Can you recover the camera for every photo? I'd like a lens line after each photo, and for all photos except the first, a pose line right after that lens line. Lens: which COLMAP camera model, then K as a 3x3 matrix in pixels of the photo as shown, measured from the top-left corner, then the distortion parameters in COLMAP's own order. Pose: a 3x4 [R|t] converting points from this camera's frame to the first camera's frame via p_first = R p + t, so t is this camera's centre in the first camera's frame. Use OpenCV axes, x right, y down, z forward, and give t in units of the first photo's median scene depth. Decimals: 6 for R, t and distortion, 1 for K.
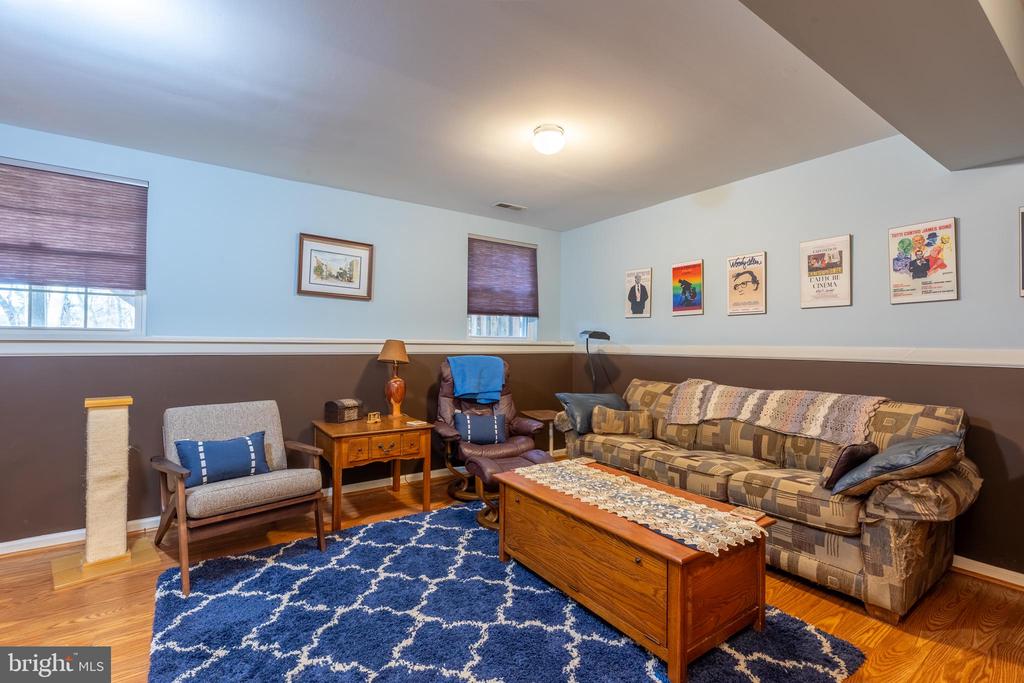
lens RADIAL K [[456.7, 0, 515.0], [0, 456.7, 337.9], [0, 0, 1]] dist [0.001603, -0.000115]
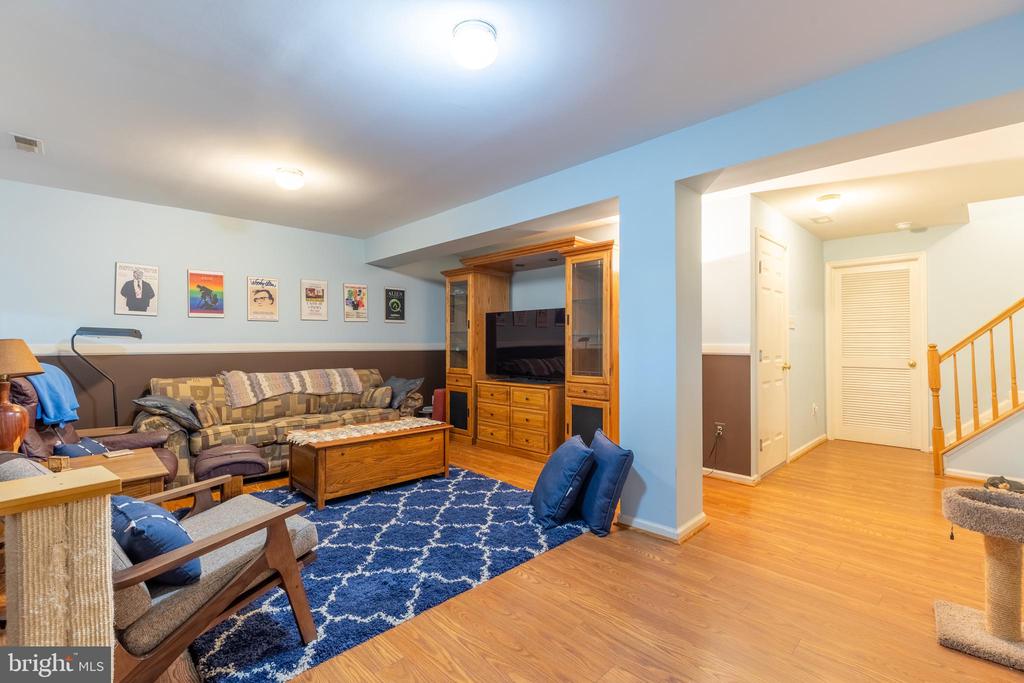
lens RADIAL K [[456.7, 0, 513.1], [0, 456.7, 341.0], [0, 0, 1]] dist [0.001603, -0.000115]
pose [[-0.159363, -0.005742, 0.987203, -0.996268], [-0.012043, 0.999920, 0.003872, -0.004552], [-0.987147, -0.011272, -0.159419, 0.476404]]
